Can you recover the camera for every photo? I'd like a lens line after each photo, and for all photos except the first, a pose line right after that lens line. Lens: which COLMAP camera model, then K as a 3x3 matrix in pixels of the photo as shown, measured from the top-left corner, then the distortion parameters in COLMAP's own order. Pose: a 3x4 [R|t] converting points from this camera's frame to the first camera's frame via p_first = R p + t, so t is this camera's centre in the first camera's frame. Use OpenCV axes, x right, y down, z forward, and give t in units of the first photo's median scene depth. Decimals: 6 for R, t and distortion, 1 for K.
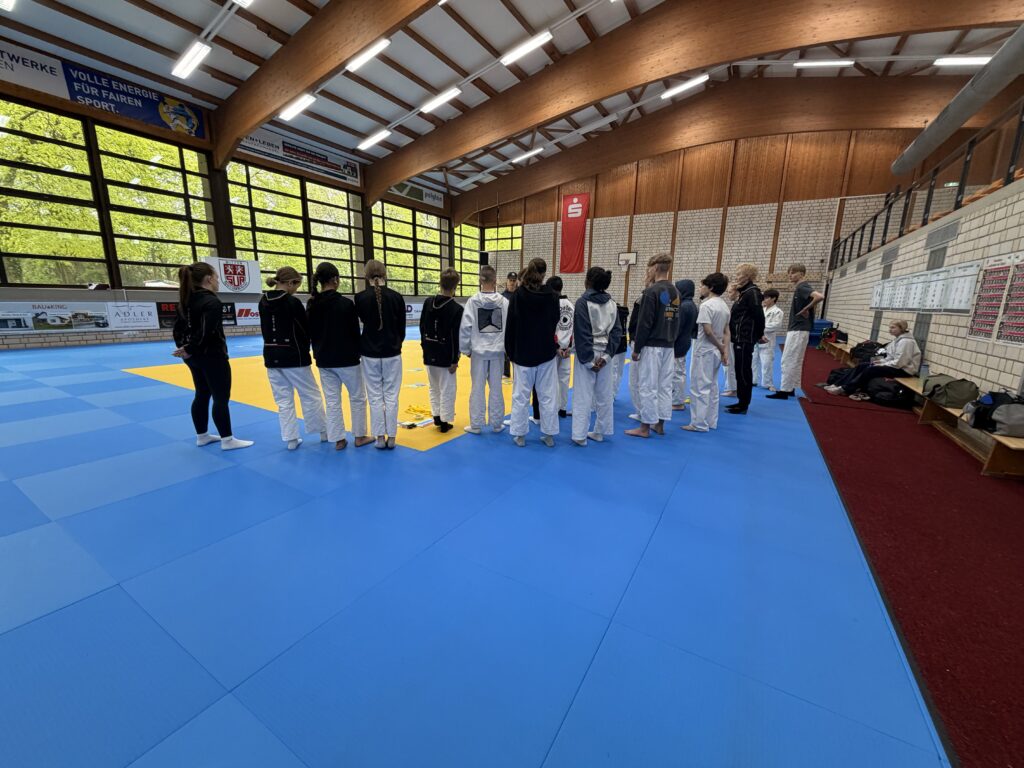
lens RADIAL K [[409.4, 0, 518.3], [0, 409.4, 385.9], [0, 0, 1]] dist [-0.001158, -0.000733]
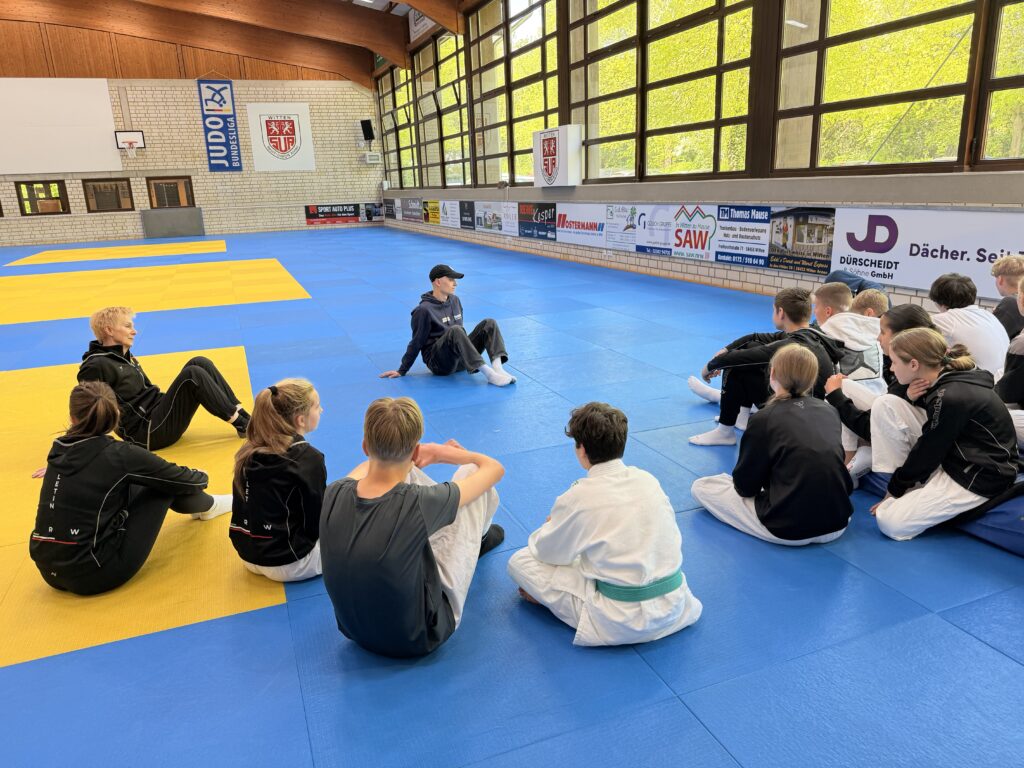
lens RADIAL K [[717.7, 0, 511.8], [0, 717.7, 383.4], [0, 0, 1]] dist [0.001364, 0.000275]
pose [[-0.612882, 0.213833, -0.760691, 0.182442], [-0.135494, 0.919989, 0.367778, -0.303172], [0.778471, 0.328474, -0.534872, 1.433203]]
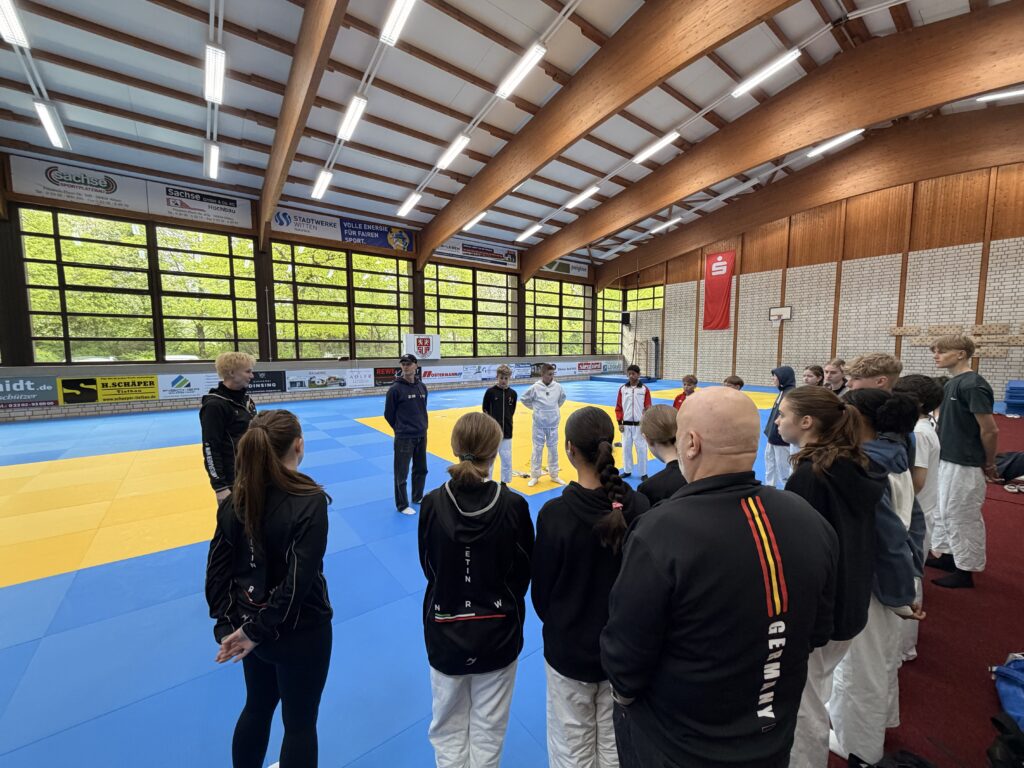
lens RADIAL K [[409.4, 0, 516.4], [0, 409.4, 386.3], [0, 0, 1]] dist [-0.001158, -0.000733]
pose [[0.932823, 0.012678, -0.360113, 0.057577], [-0.054905, 0.992712, -0.107273, -0.015022], [0.356129, 0.119838, 0.926721, -0.090687]]
